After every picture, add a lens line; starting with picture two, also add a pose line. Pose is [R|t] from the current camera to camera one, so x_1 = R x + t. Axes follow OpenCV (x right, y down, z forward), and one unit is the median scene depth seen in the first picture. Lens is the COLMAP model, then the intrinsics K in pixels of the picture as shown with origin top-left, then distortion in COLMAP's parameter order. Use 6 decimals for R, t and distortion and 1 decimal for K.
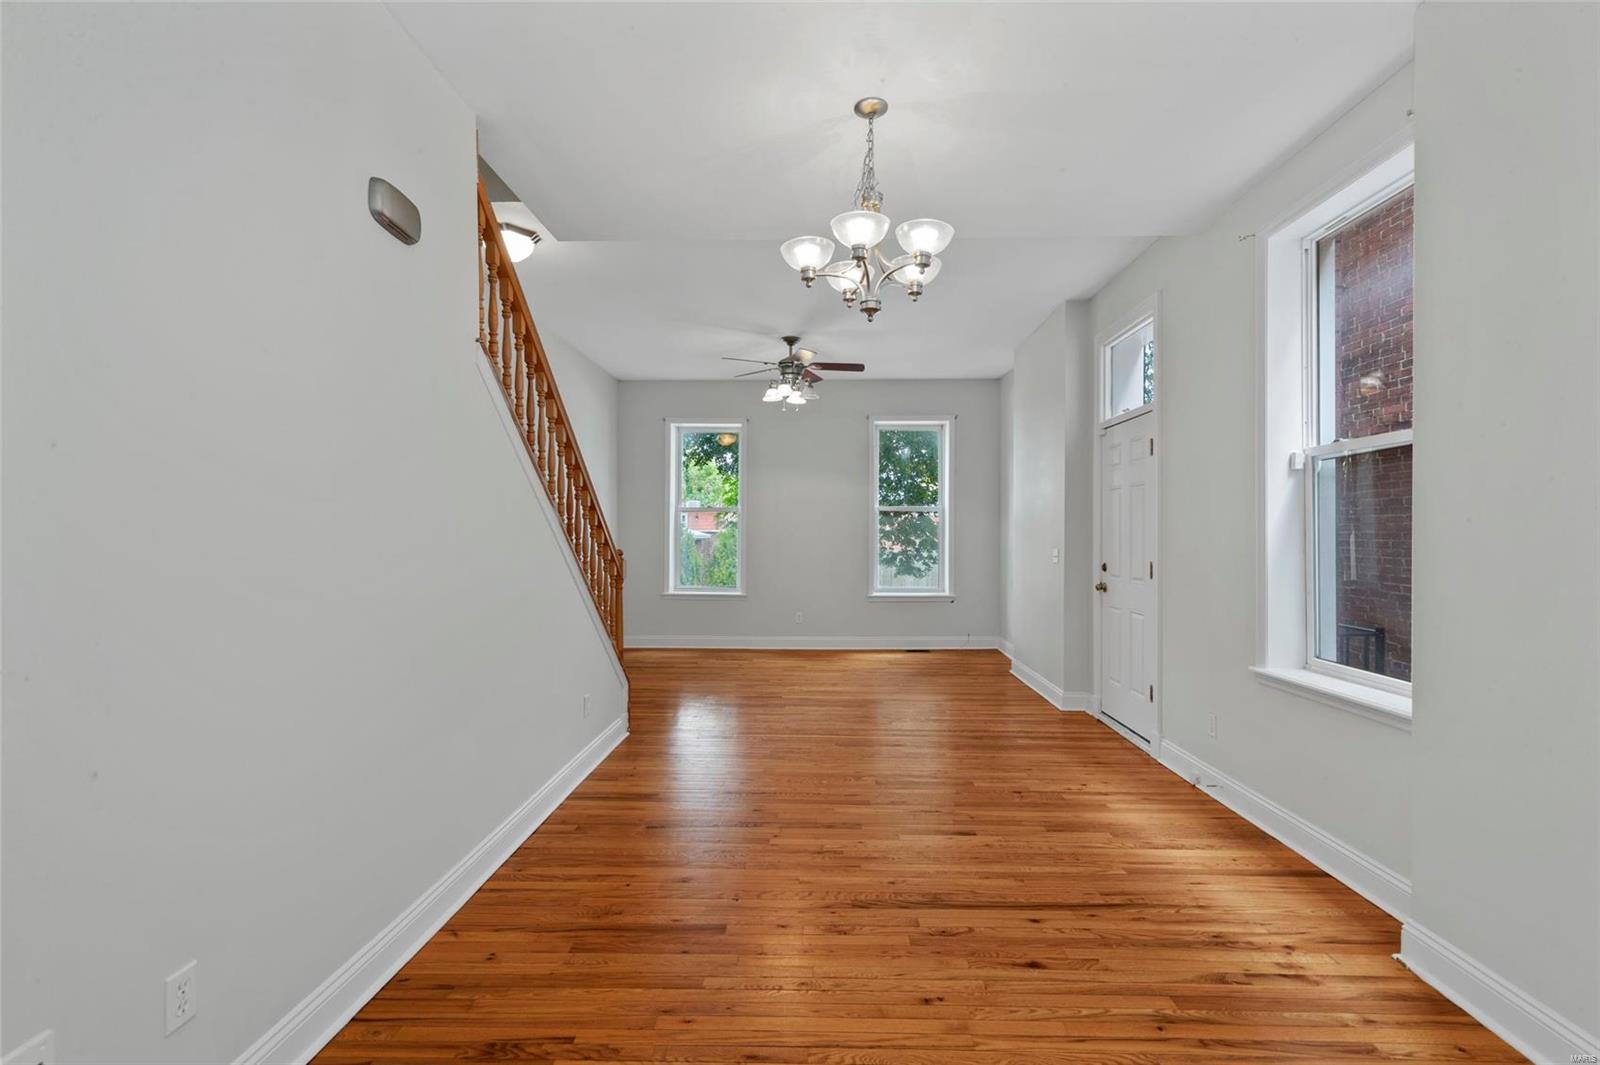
lens RADIAL K [[740.9, 0, 806.1], [0, 740.9, 534.4], [0, 0, 1]] dist [0.015496, -0.000056]
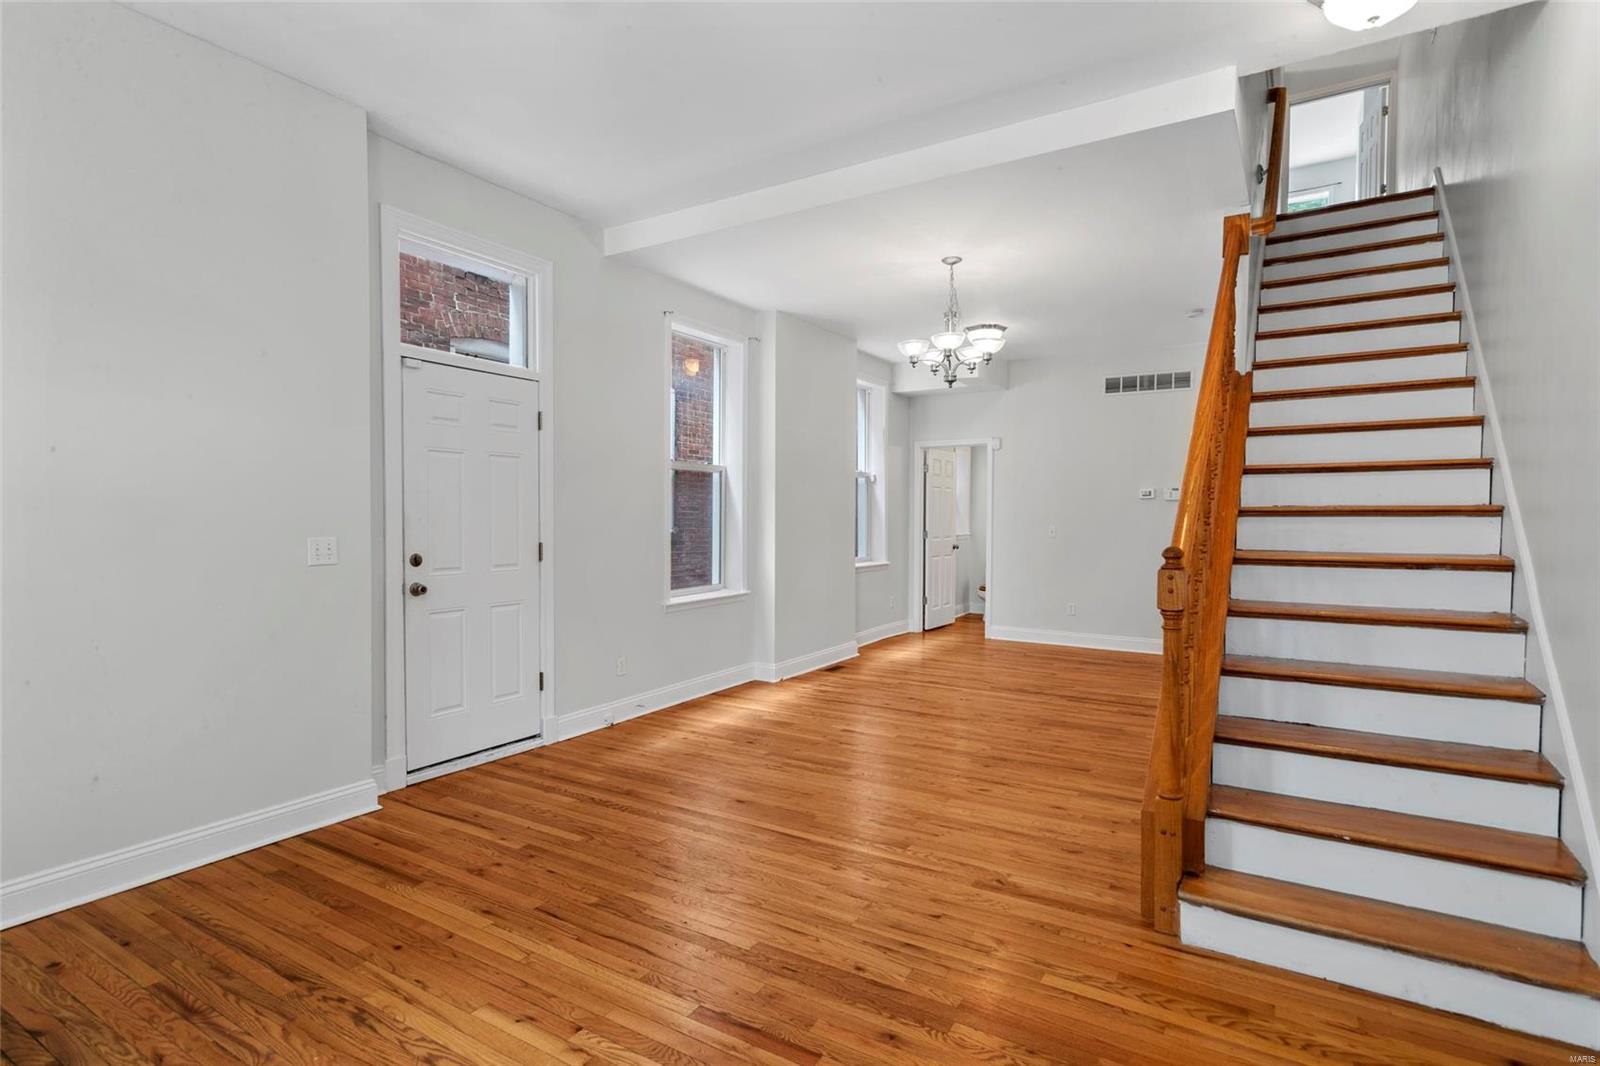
lens RADIAL K [[785.8, 0, 805.6], [0, 785.8, 530.8], [0, 0, 1]] dist [0.006419, -0.000587]
pose [[-0.869993, -0.013647, 0.492876, -0.384691], [-0.005269, 0.999817, 0.018381, 0.002039], [-0.493037, 0.013394, -0.869905, 2.047924]]
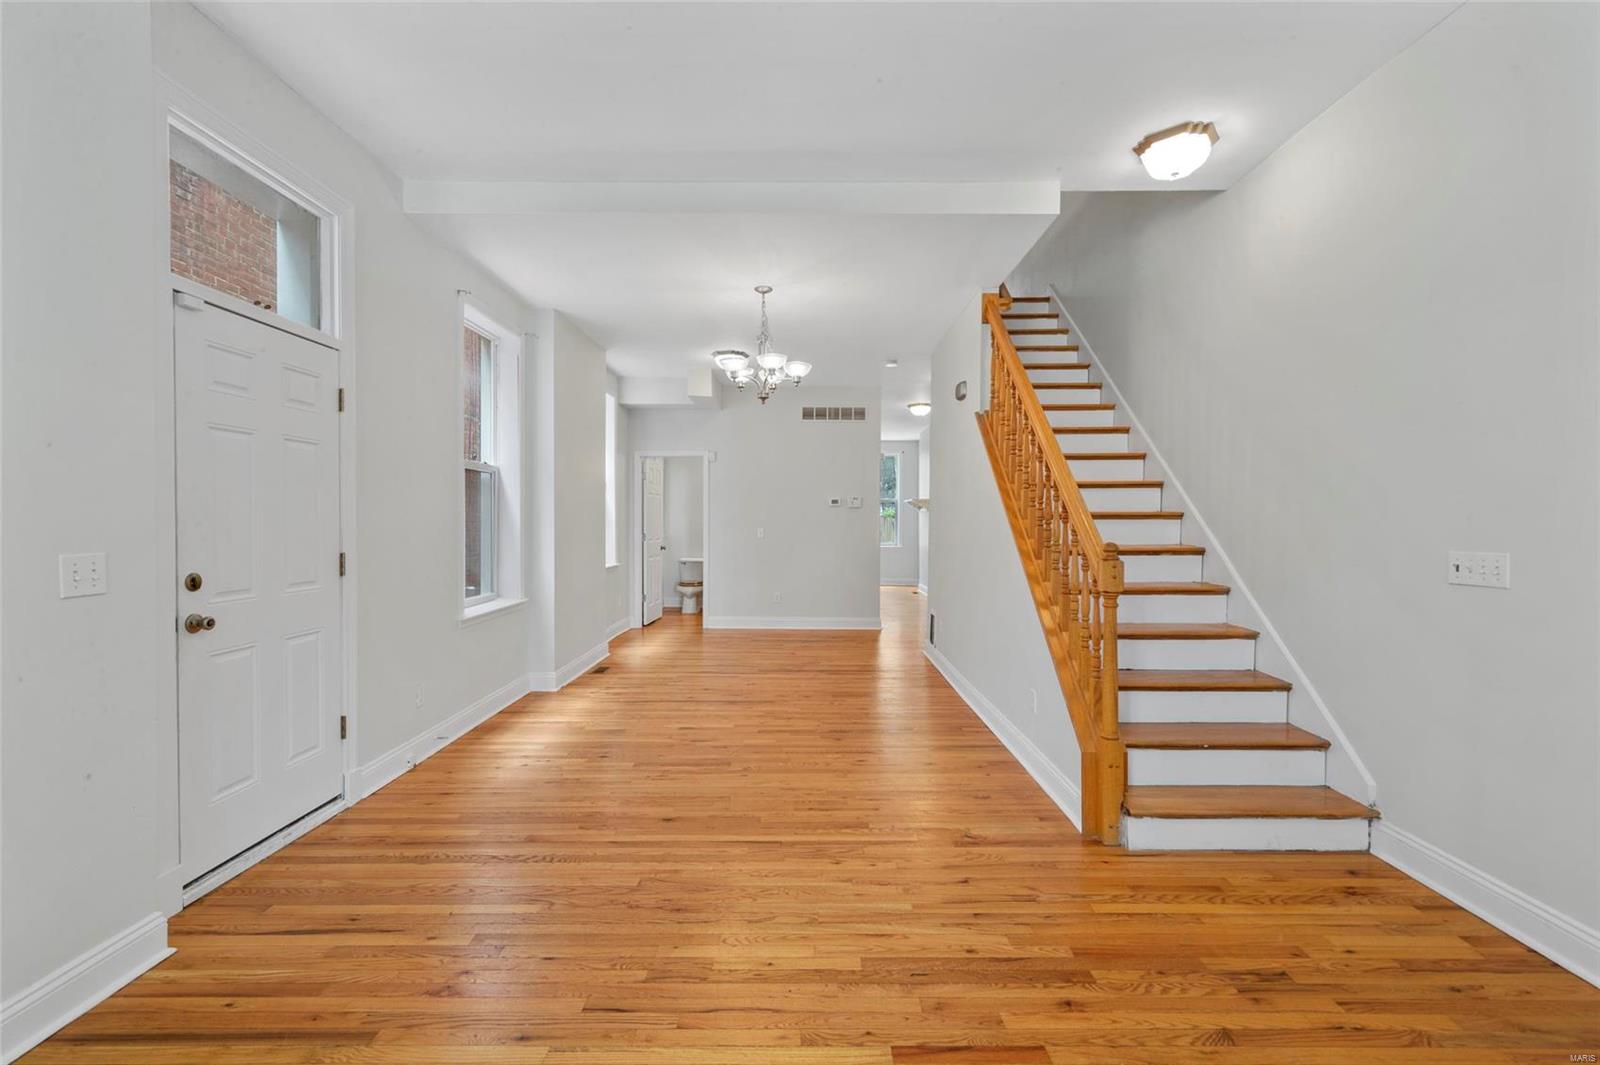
lens RADIAL K [[681.0, 0, 804.3], [0, 681.0, 526.8], [0, 0, 1]] dist [0.006788, -0.000377]
pose [[-0.999679, -0.002703, -0.025208, 0.018397], [-0.002874, 0.999973, 0.006764, 0.005116], [0.025189, 0.006835, -0.999659, 2.048551]]
